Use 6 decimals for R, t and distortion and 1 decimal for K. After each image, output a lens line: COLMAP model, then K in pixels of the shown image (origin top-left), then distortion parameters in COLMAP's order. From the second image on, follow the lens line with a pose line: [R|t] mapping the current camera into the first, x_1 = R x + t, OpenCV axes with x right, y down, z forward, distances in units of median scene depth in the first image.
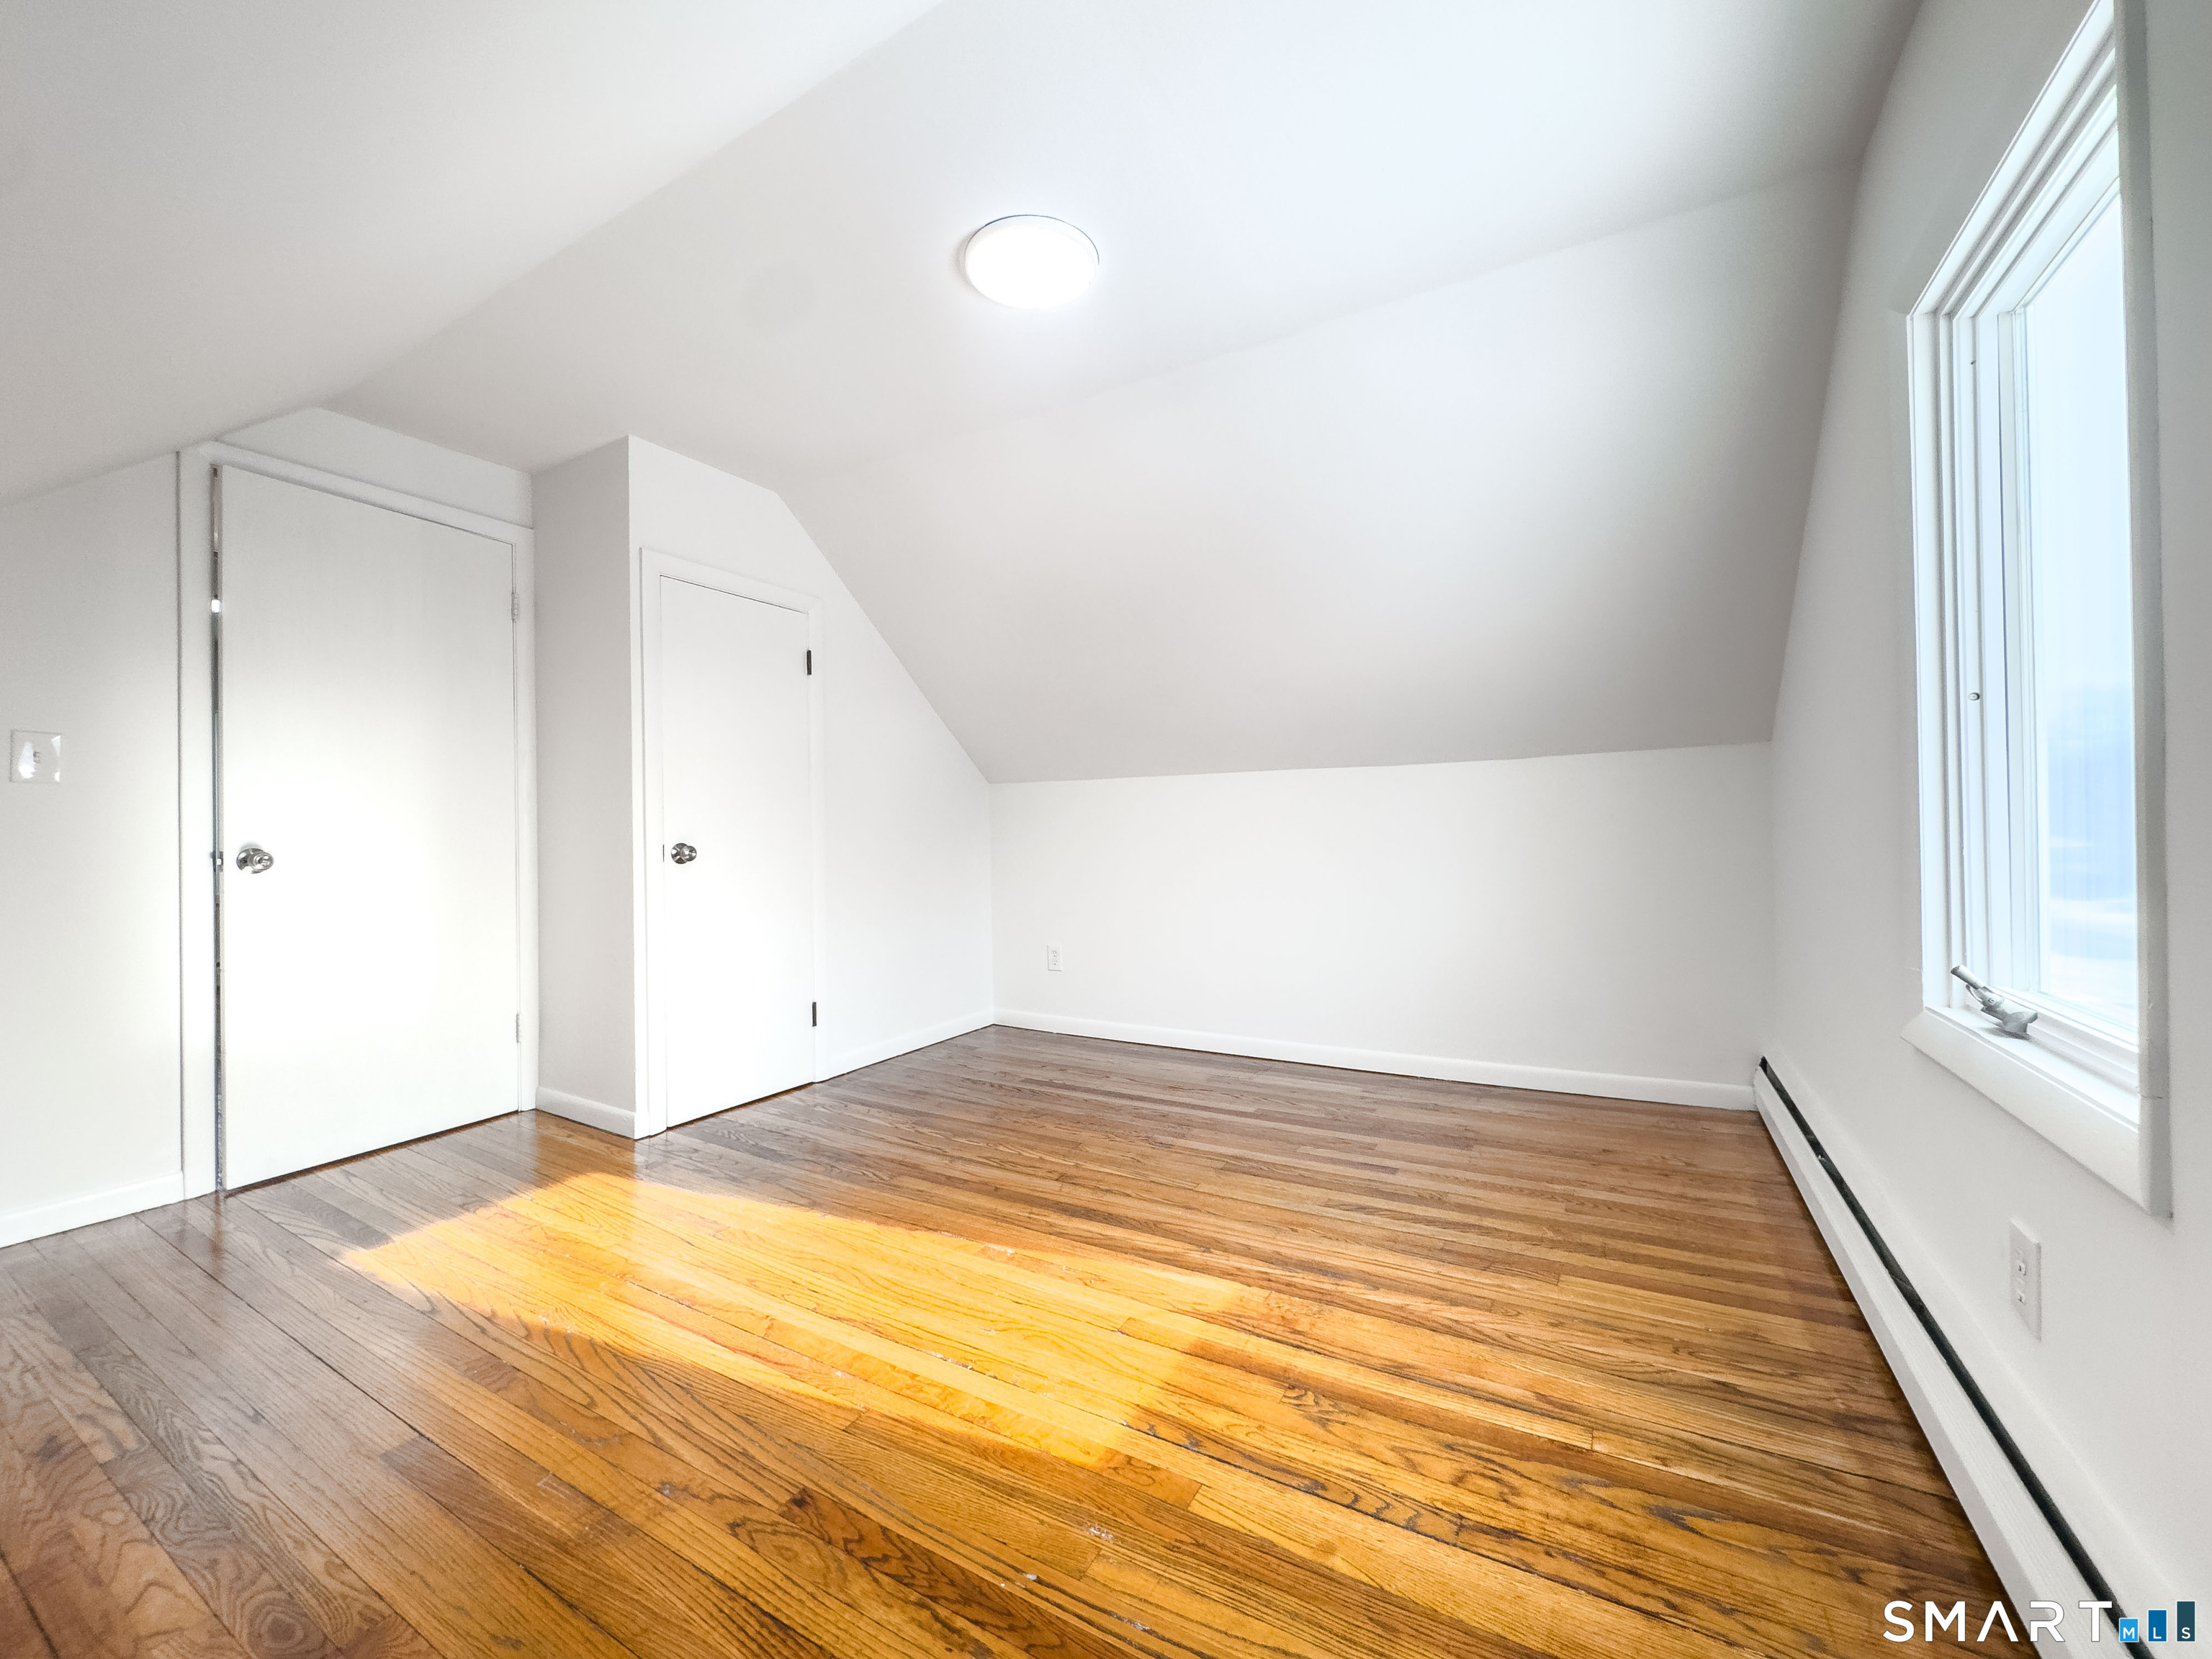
lens RADIAL K [[888.9, 0, 1106.0], [0, 888.9, 829.5], [0, 0, 1]] dist [-0.001546, -0.000293]
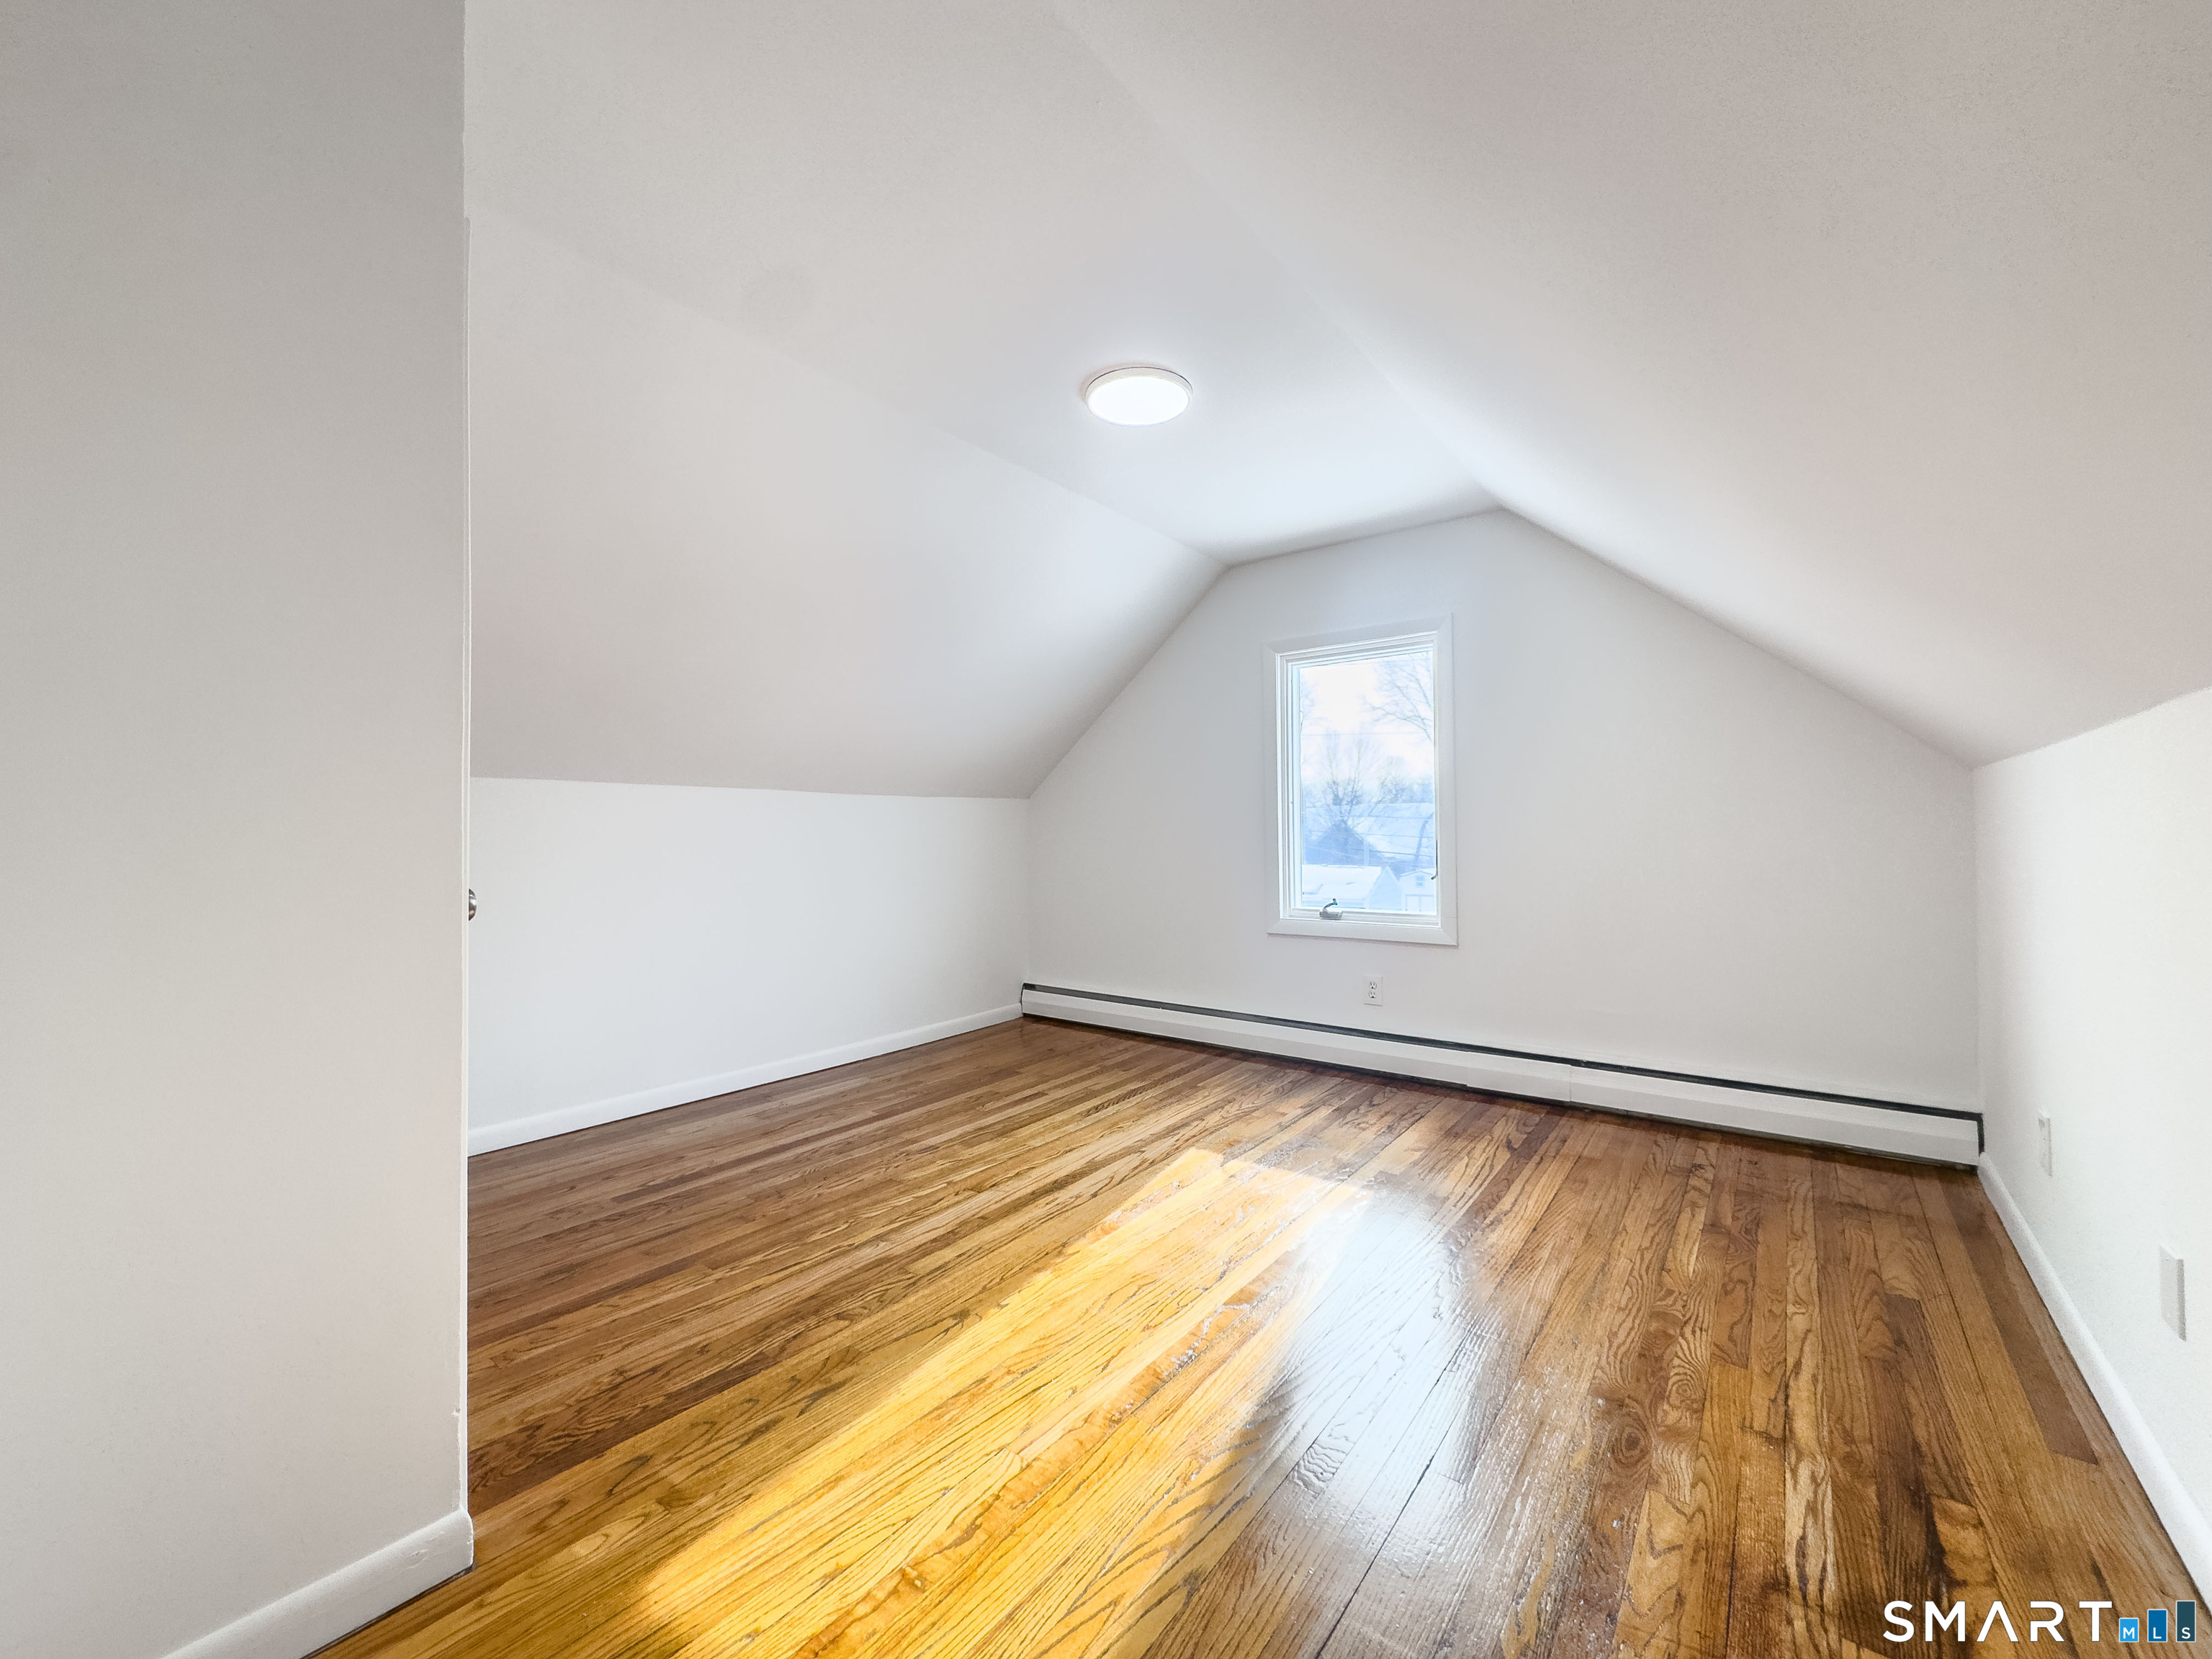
lens RADIAL K [[888.9, 0, 1106.0], [0, 888.9, 829.5], [0, 0, 1]] dist [-0.001546, -0.000293]
pose [[0.116106, 0.021053, 0.993014, -1.051976], [-0.005028, 0.999775, -0.020608, -0.007118], [-0.993224, -0.002600, 0.116185, 0.719361]]
